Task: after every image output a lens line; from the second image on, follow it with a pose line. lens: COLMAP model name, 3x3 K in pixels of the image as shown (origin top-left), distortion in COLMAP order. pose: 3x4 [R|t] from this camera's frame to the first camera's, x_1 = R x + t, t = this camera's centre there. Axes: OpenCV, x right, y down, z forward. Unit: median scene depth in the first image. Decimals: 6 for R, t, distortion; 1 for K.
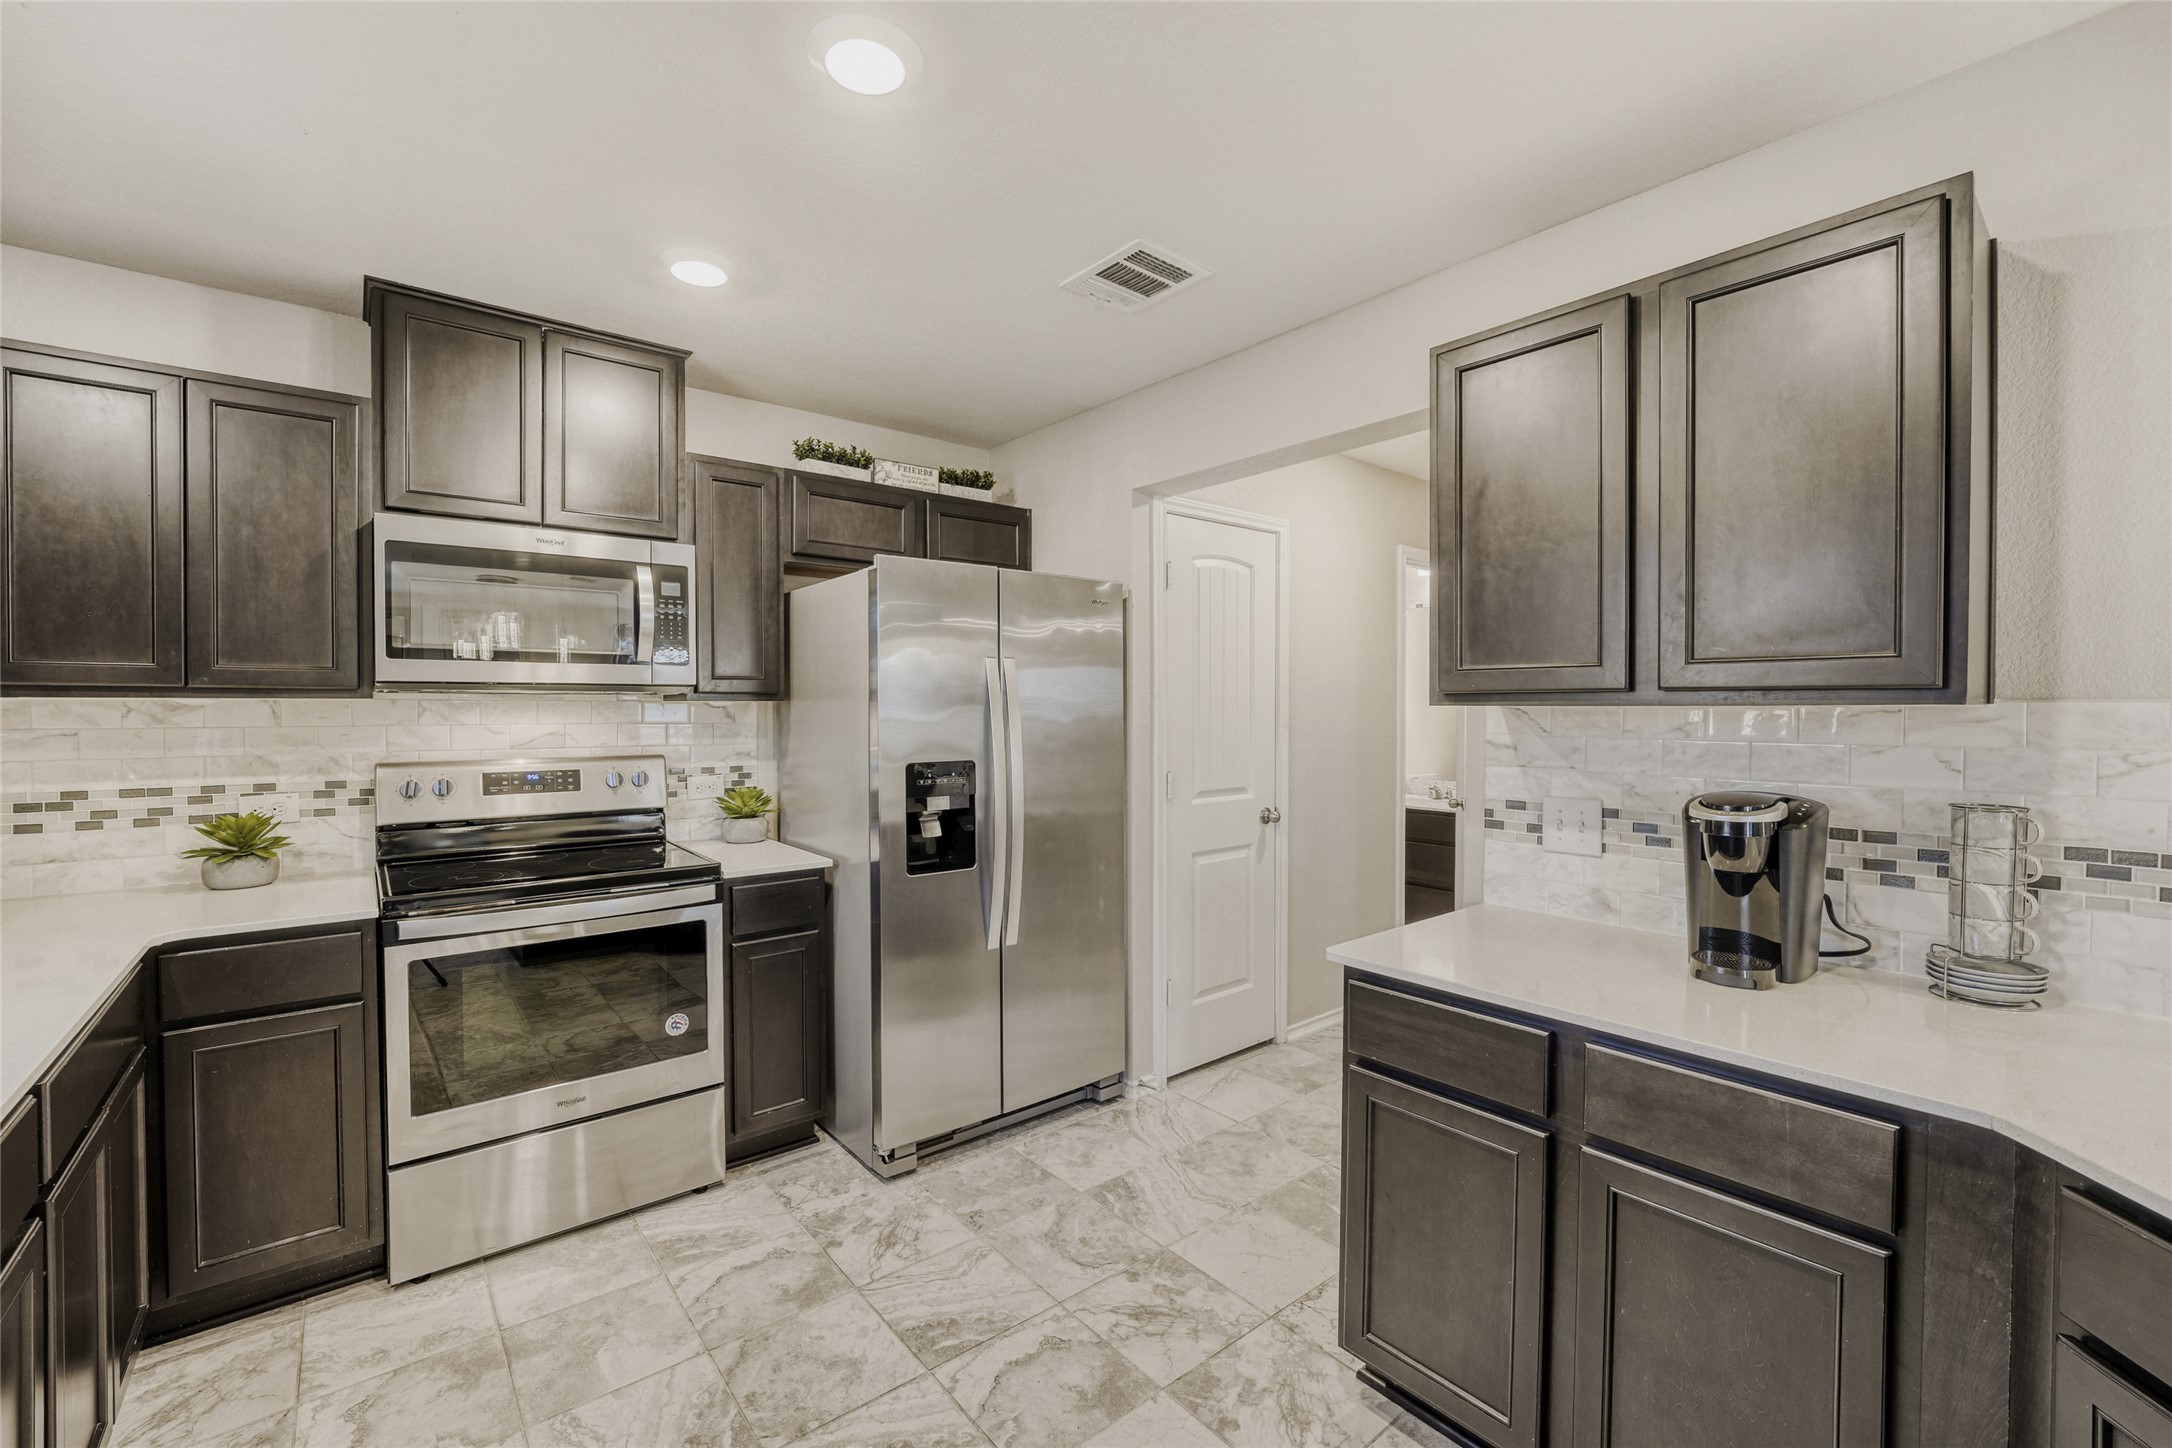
lens RADIAL K [[897.6, 0, 1082.1], [0, 897.6, 716.4], [0, 0, 1]] dist [-0.010898, 0.002115]
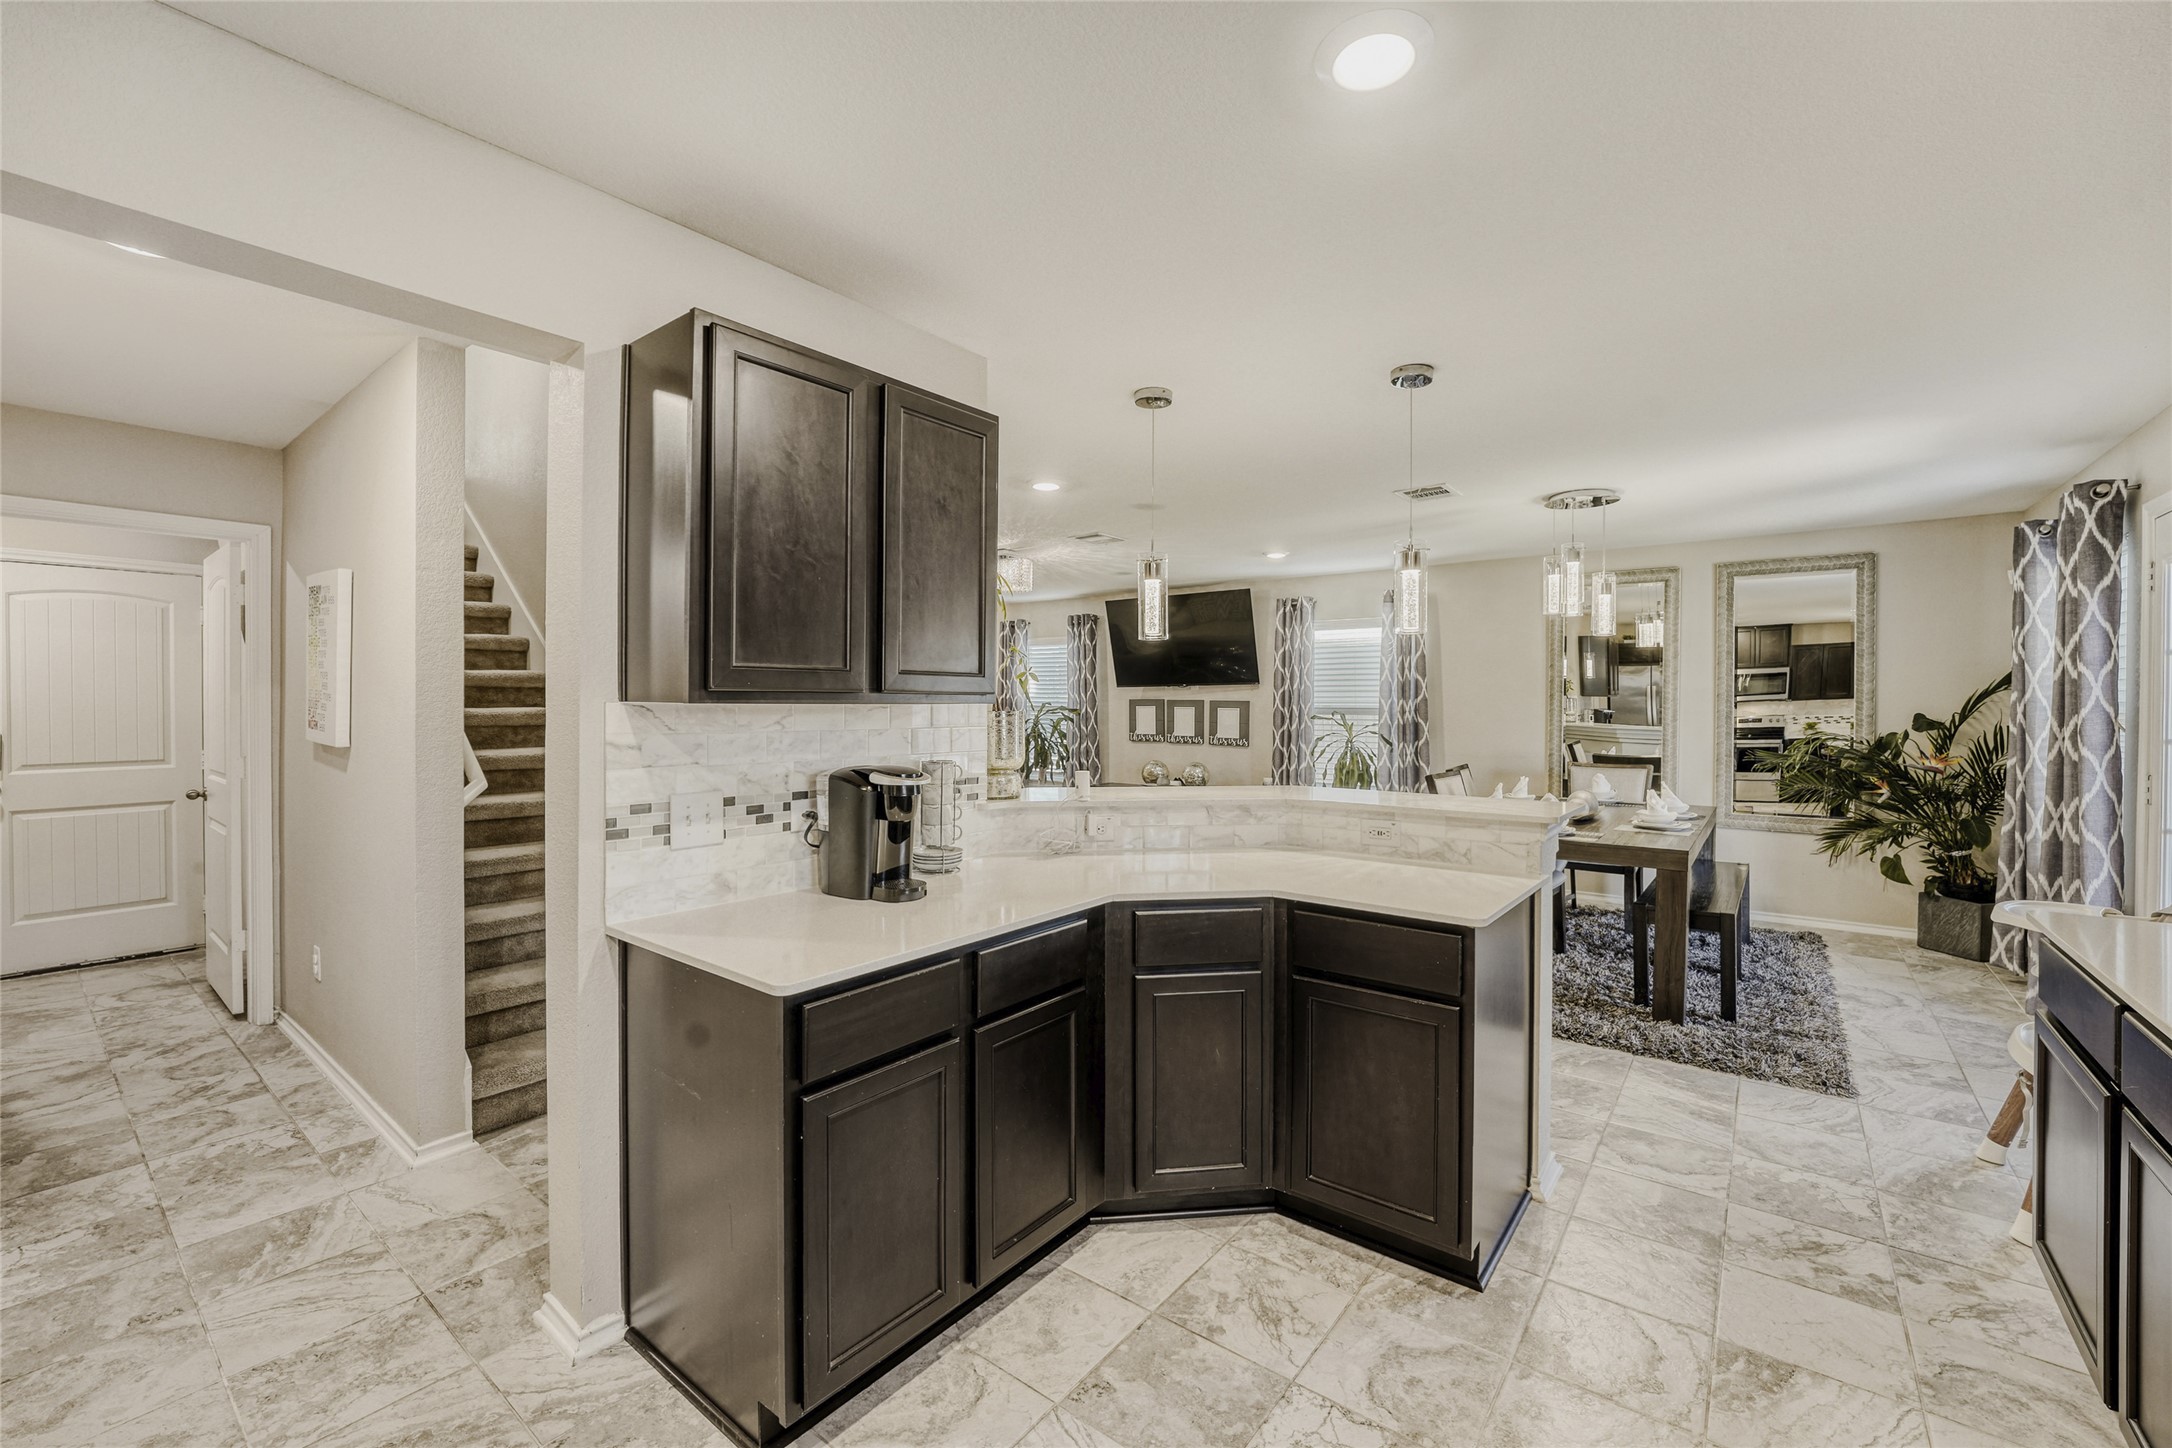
lens RADIAL K [[897.6, 0, 1092.3], [0, 897.6, 709.8], [0, 0, 1]] dist [-0.010898, 0.002115]
pose [[-0.215047, -0.006953, 0.976579, -0.567090], [0.009249, 0.999915, 0.009156, -0.009794], [-0.976560, 0.011002, -0.214964, 0.787262]]
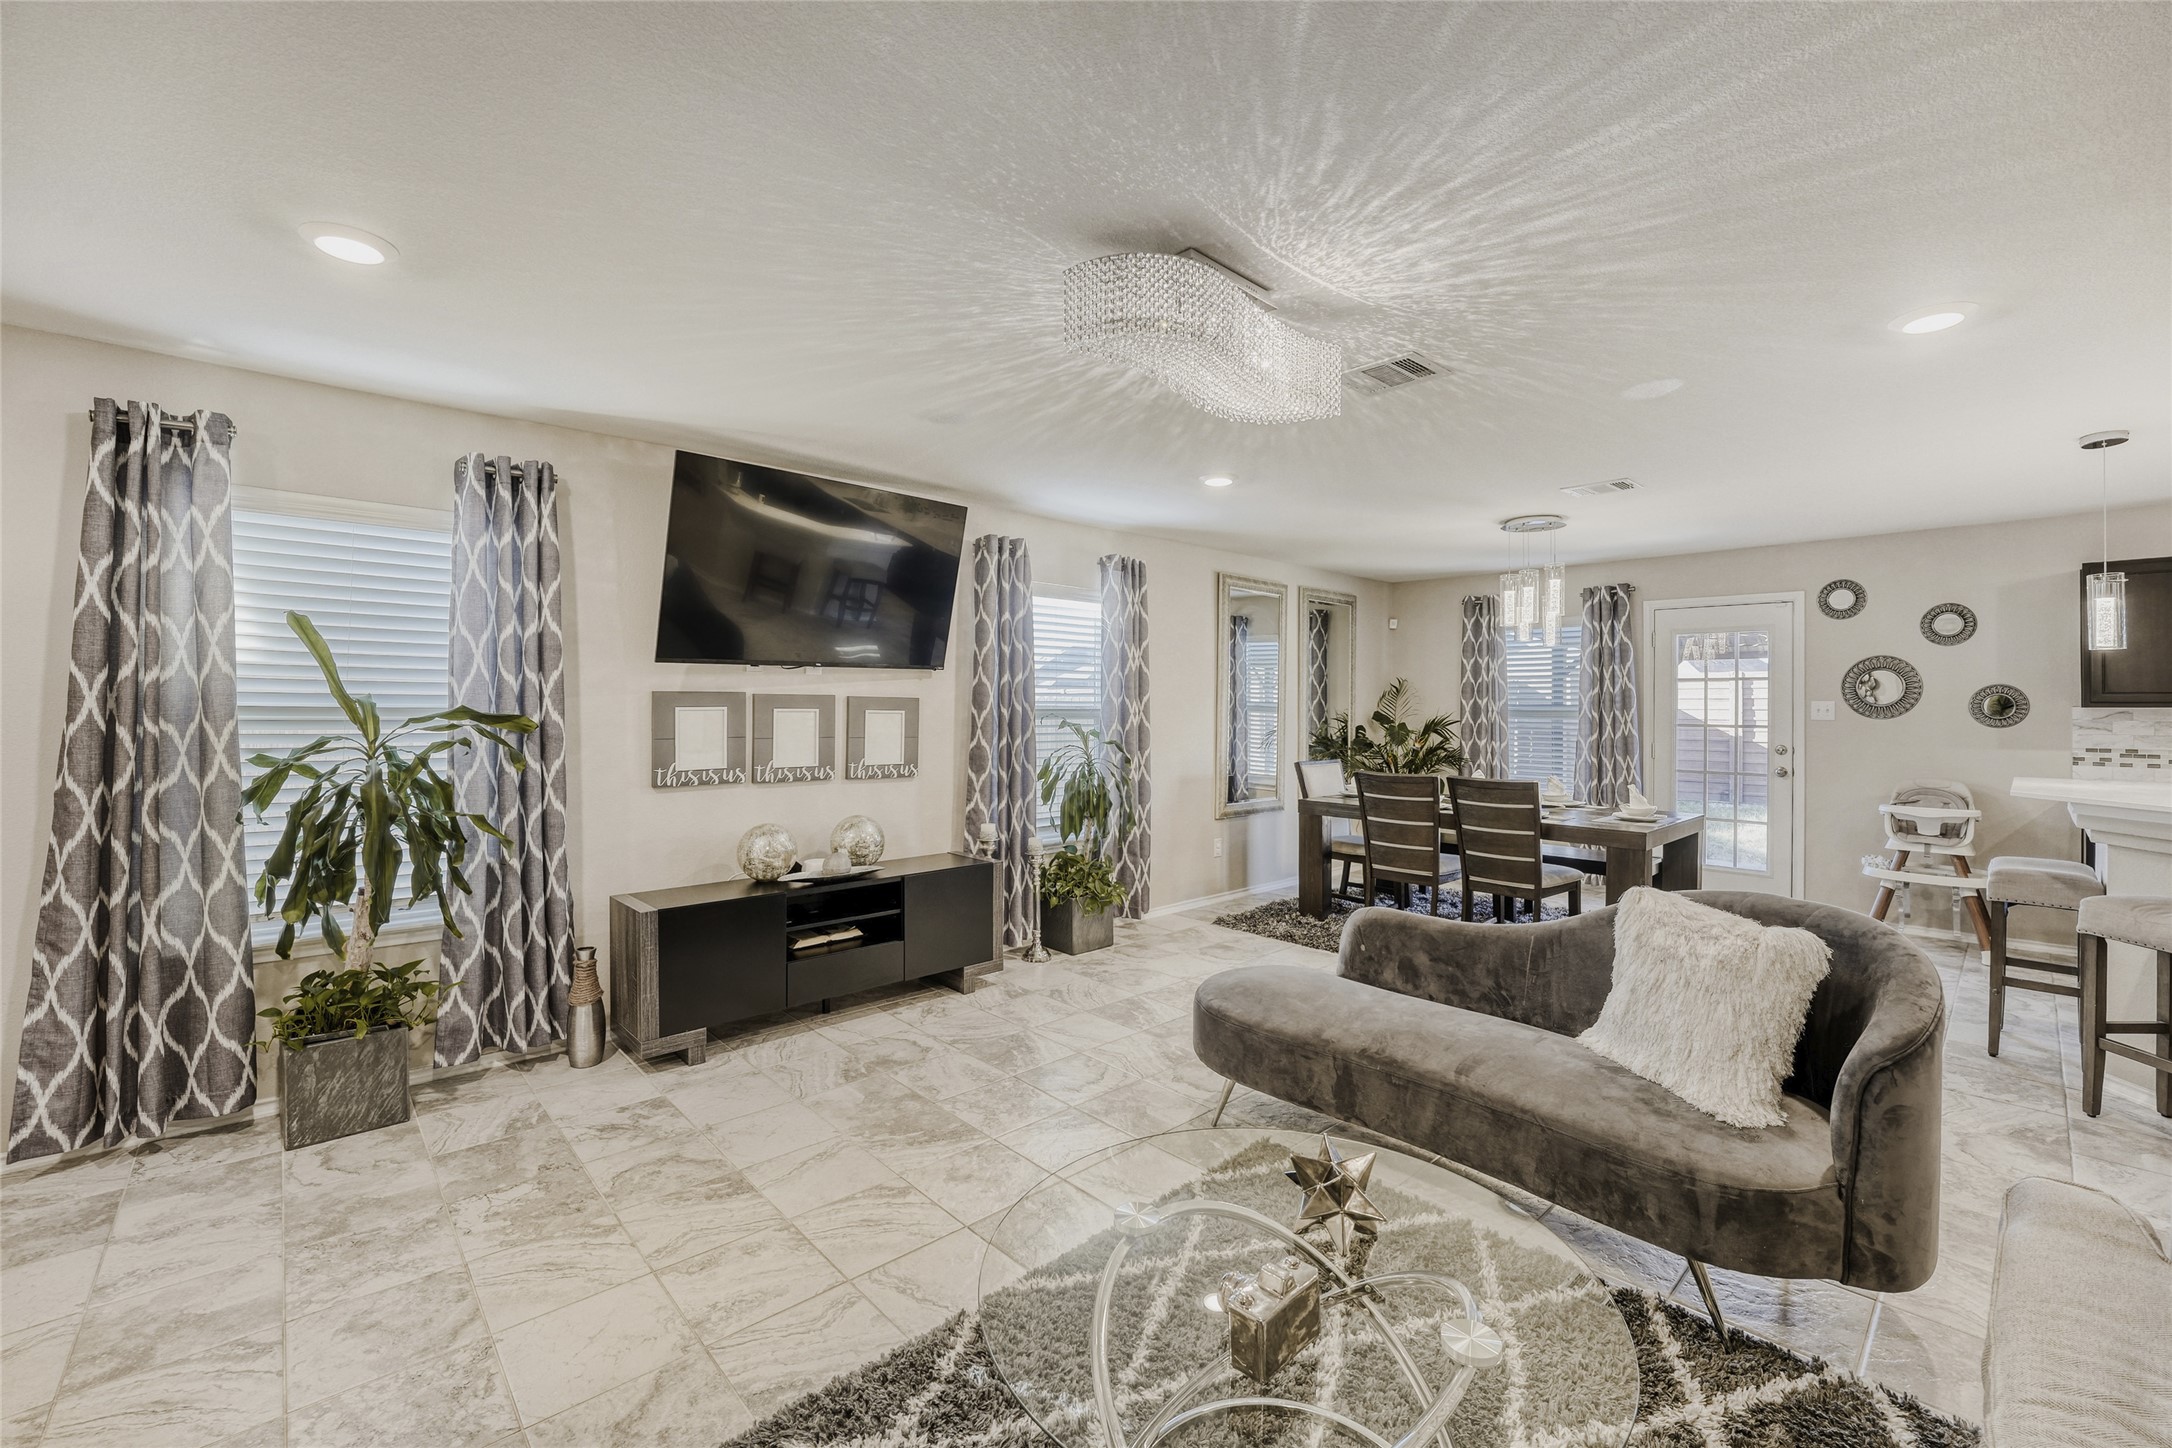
lens RADIAL K [[897.6, 0, 1088.5], [0, 897.6, 711.4], [0, 0, 1]] dist [-0.010898, 0.002115]
pose [[-0.997278, -0.005063, -0.073561, 3.309360], [-0.006018, 0.999900, 0.012772, -0.006122], [0.073489, 0.013180, -0.997209, 1.709836]]
